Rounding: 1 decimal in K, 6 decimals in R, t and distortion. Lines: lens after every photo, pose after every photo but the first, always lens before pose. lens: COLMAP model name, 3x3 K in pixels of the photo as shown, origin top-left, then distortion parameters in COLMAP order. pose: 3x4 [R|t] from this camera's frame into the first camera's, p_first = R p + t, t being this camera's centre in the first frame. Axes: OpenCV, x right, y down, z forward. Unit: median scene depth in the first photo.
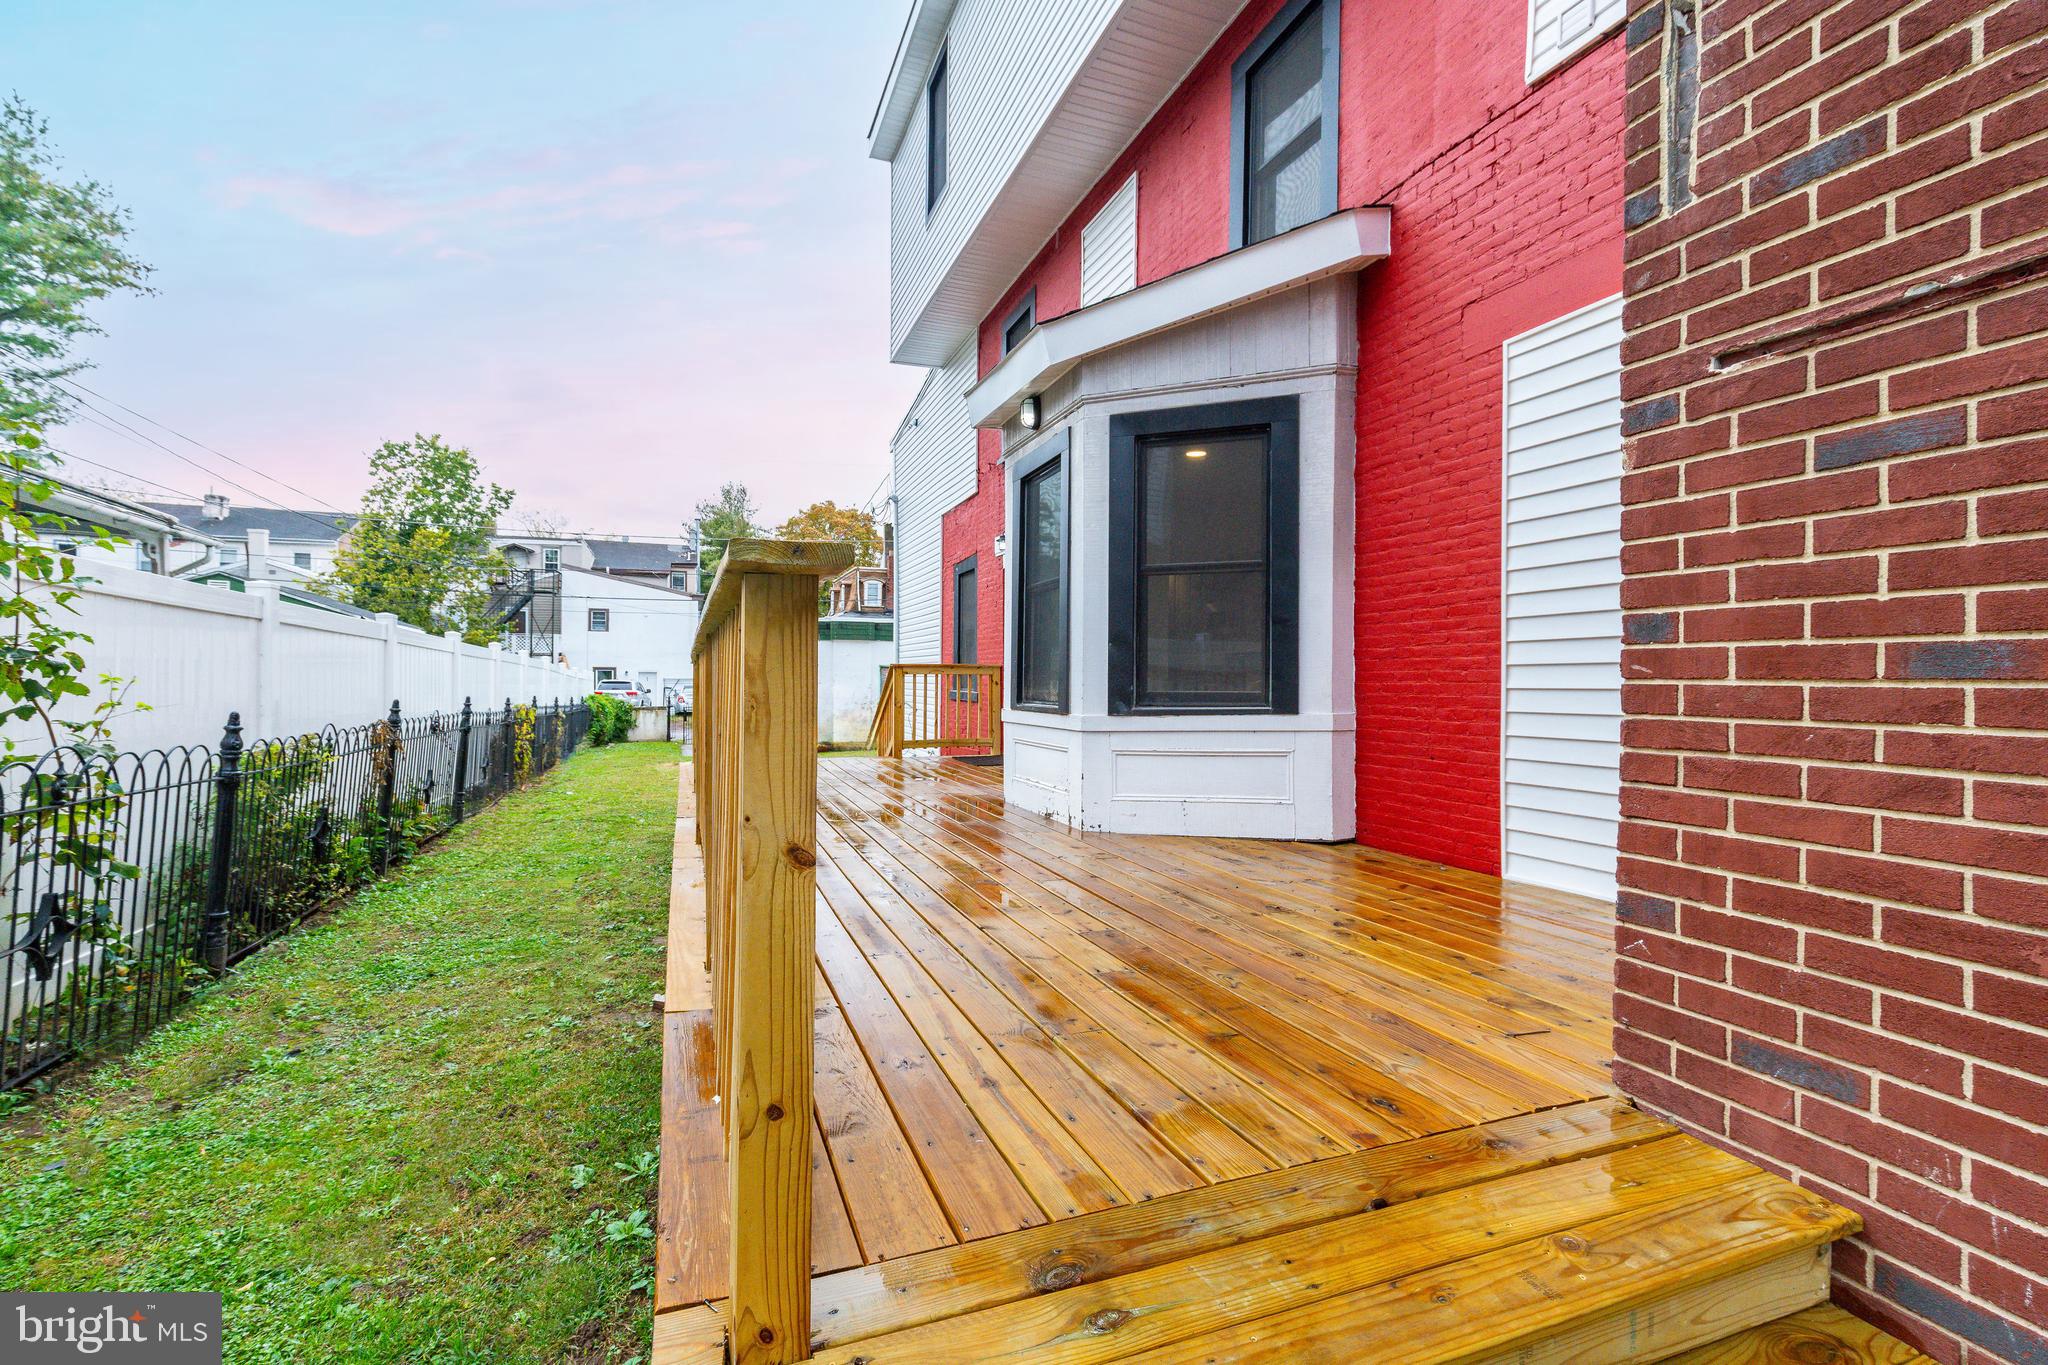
lens RADIAL K [[920.0, 0, 1024.0], [0, 920.0, 682.5], [0, 0, 1]] dist [0.003069, -0.000557]
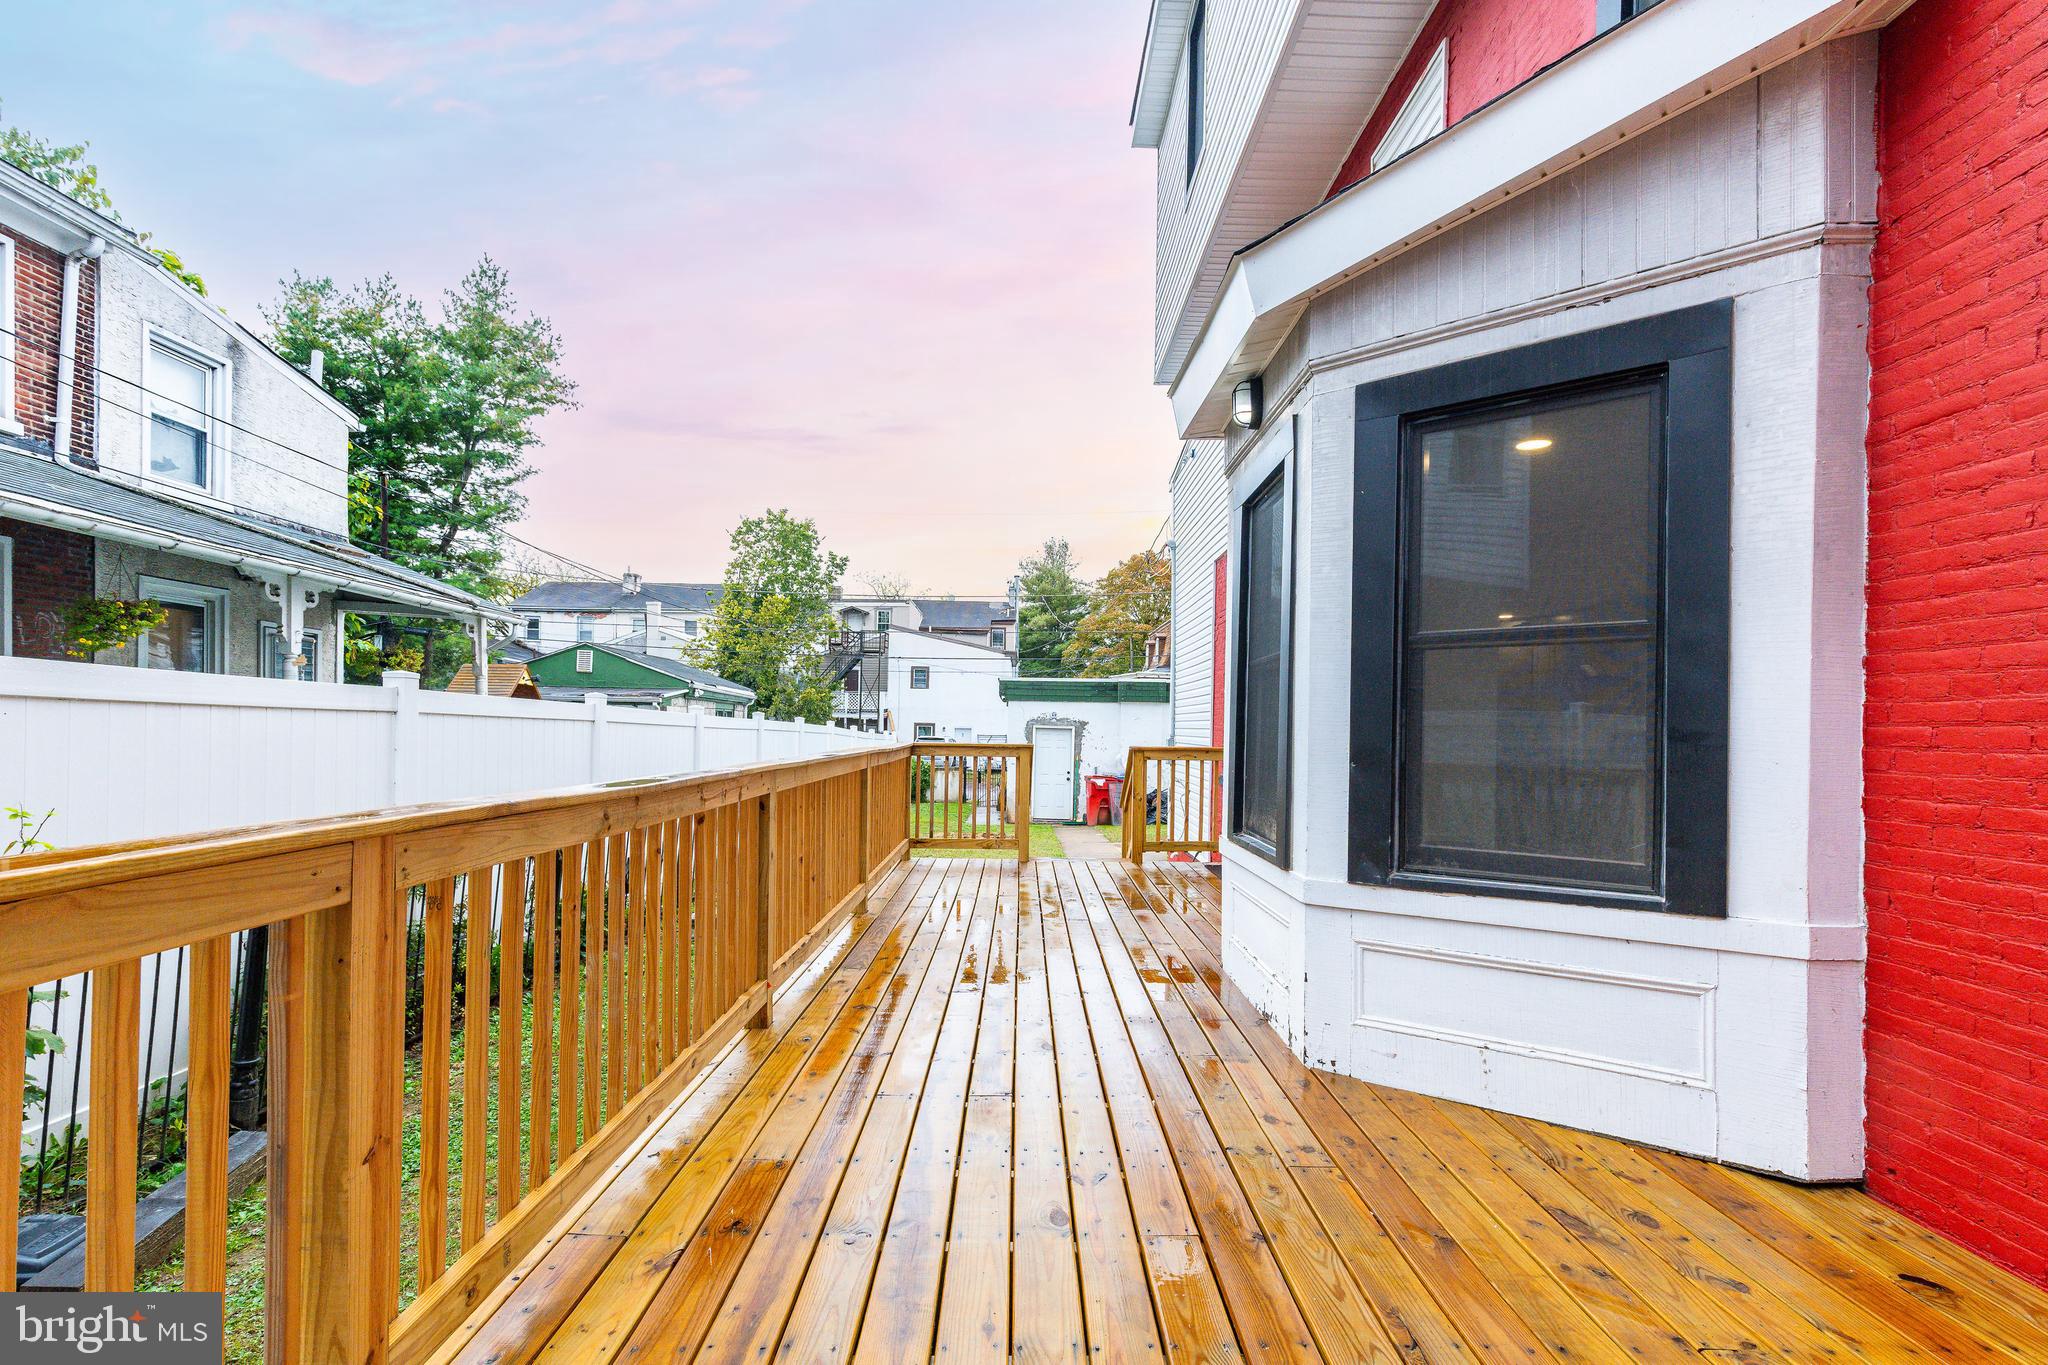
lens RADIAL K [[940.9, 0, 1024.9], [0, 940.9, 722.9], [0, 0, 1]] dist [0.005709, -0.000904]
pose [[0.938517, 0.010179, -0.345082, 0.046340], [-0.014499, 0.999846, -0.009938, -0.026598], [0.344928, 0.014330, 0.938520, 0.153584]]
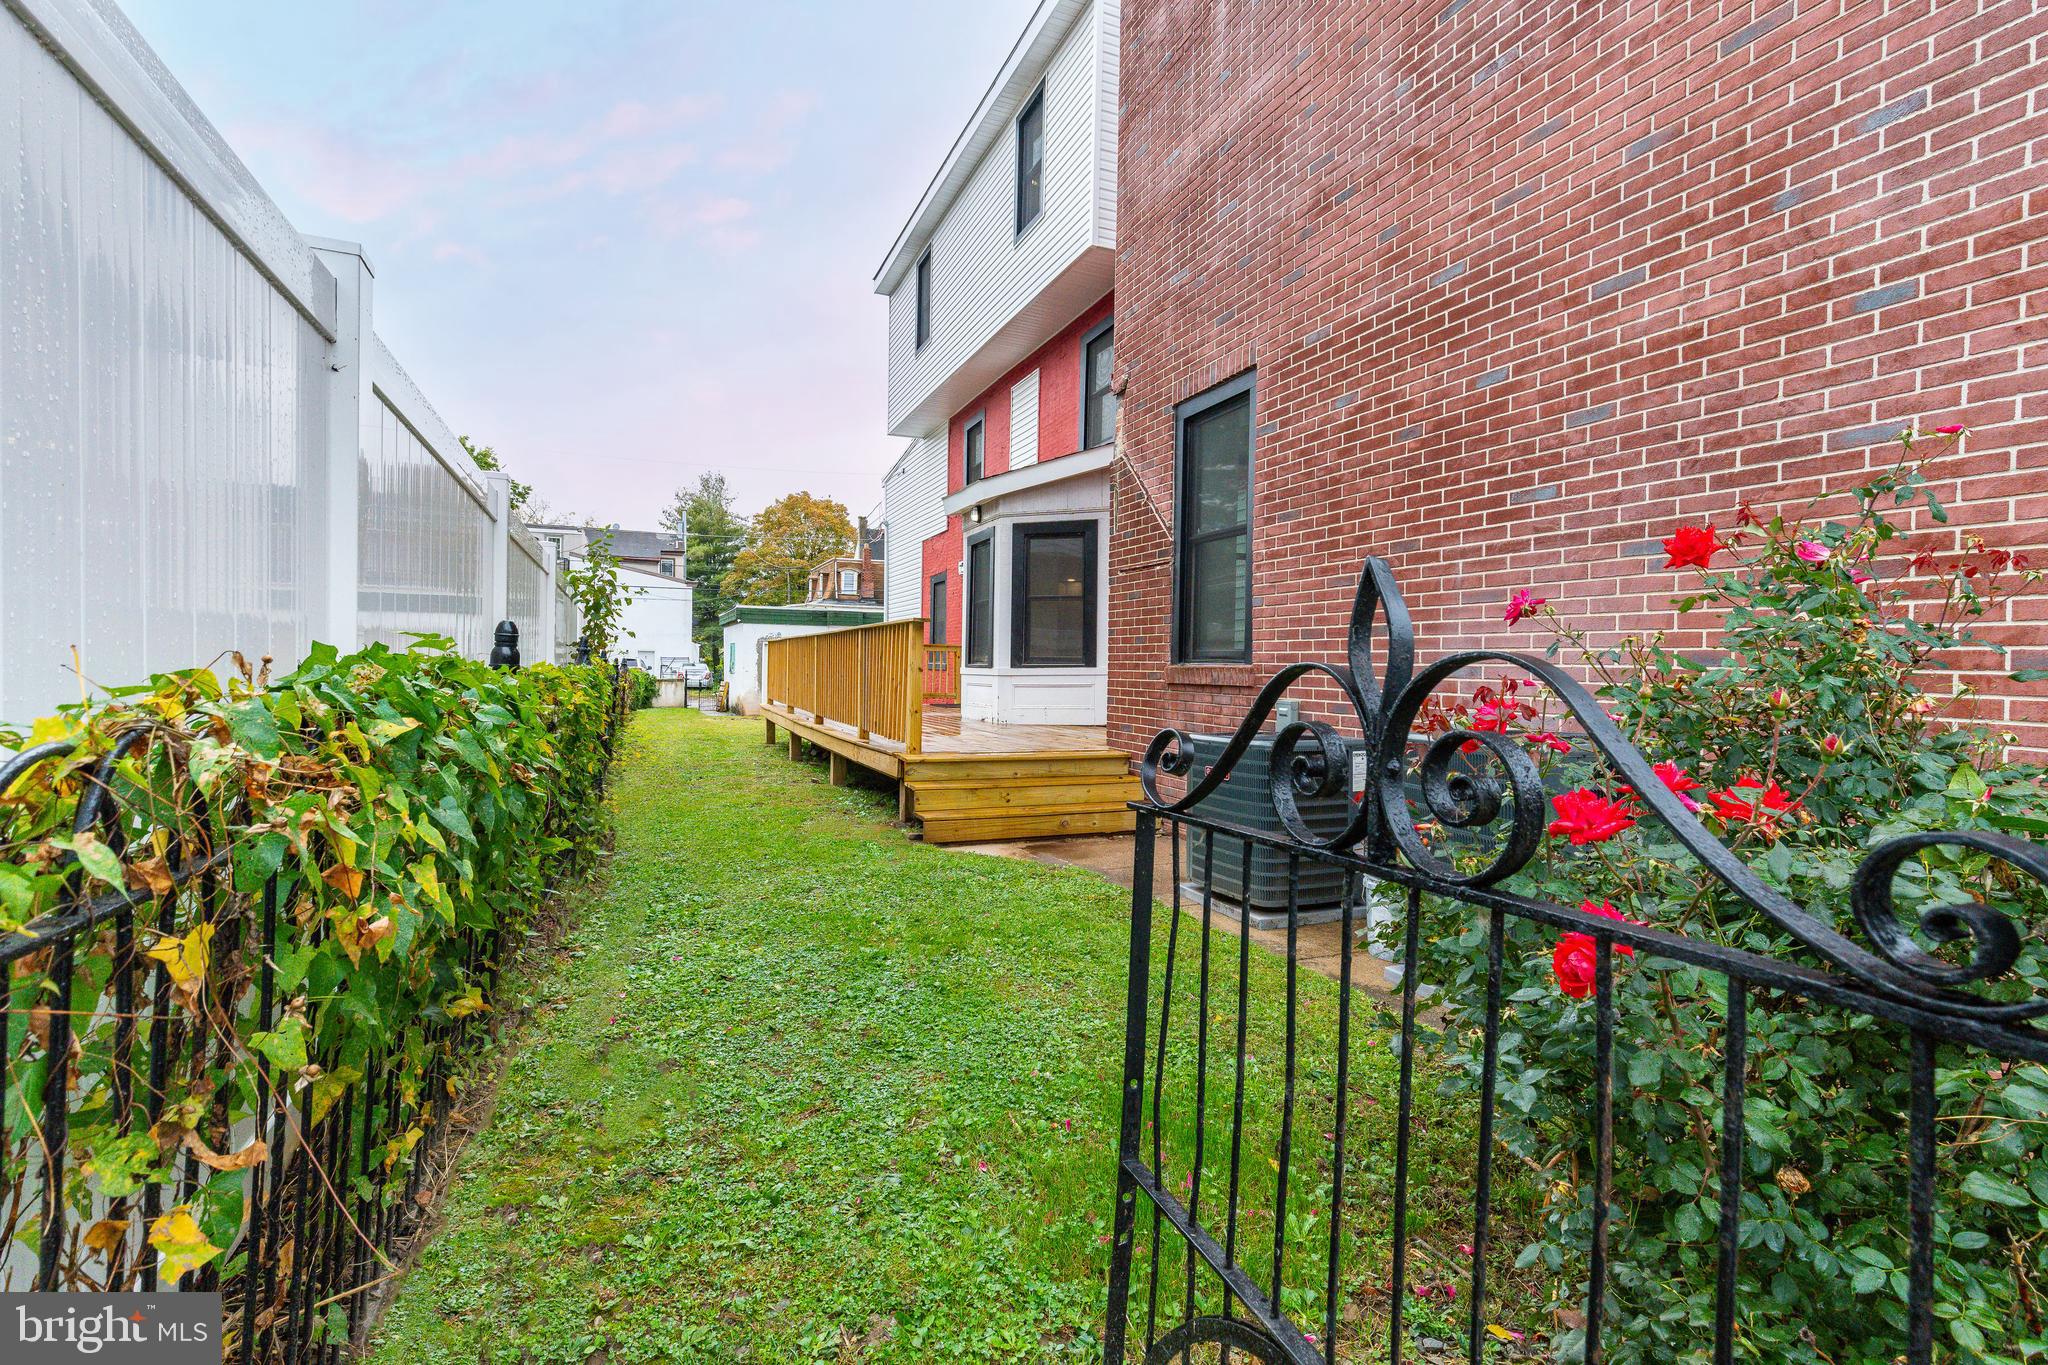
lens RADIAL K [[940.9, 0, 1024.9], [0, 940.9, 722.9], [0, 0, 1]] dist [0.005709, -0.000904]
pose [[0.999299, 0.010636, 0.035886, 0.021842], [-0.012625, 0.998370, 0.055656, 0.018474], [-0.035235, -0.056071, 0.997805, -0.510870]]
